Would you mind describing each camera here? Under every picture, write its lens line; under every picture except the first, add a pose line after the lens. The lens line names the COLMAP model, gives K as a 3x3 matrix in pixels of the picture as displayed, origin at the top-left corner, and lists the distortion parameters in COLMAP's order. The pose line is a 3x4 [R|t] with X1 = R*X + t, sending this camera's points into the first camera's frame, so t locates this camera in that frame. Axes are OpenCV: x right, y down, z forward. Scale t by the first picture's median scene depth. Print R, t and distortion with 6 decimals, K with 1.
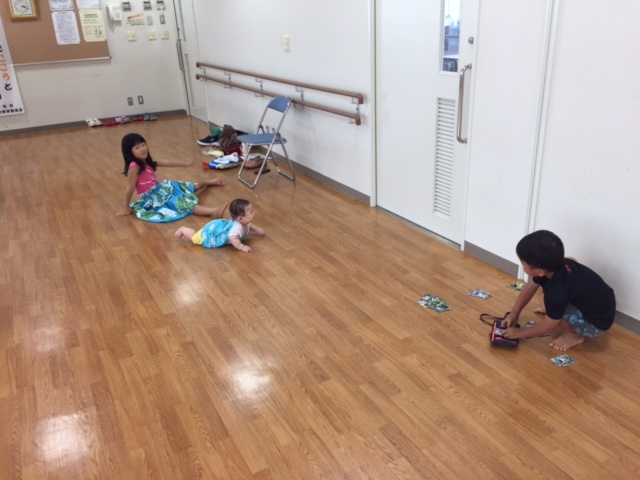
lens RADIAL K [[534.3, 0, 319.8], [0, 534.3, 249.0], [0, 0, 1]] dist [0.066737, -0.096898]
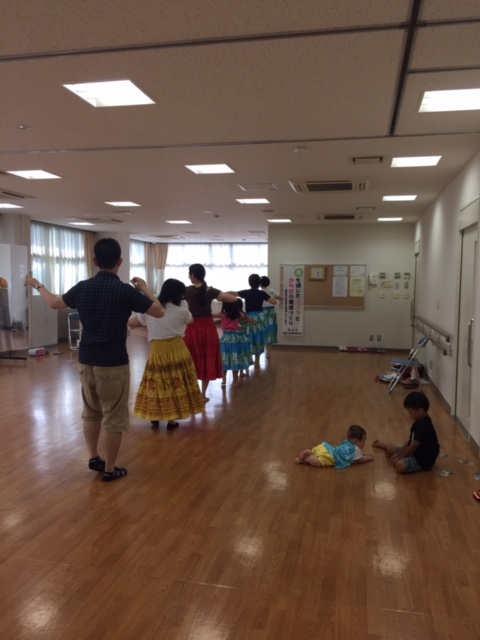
lens RADIAL K [[546.3, 0, 237.8], [0, 546.3, 330.9], [0, 0, 1]] dist [0.071663, -0.097563]
pose [[0.743950, 0.113446, -0.658535, 0.338333], [-0.313456, 0.929580, -0.193974, 0.094877], [0.590156, 0.350729, 0.727121, -0.244381]]
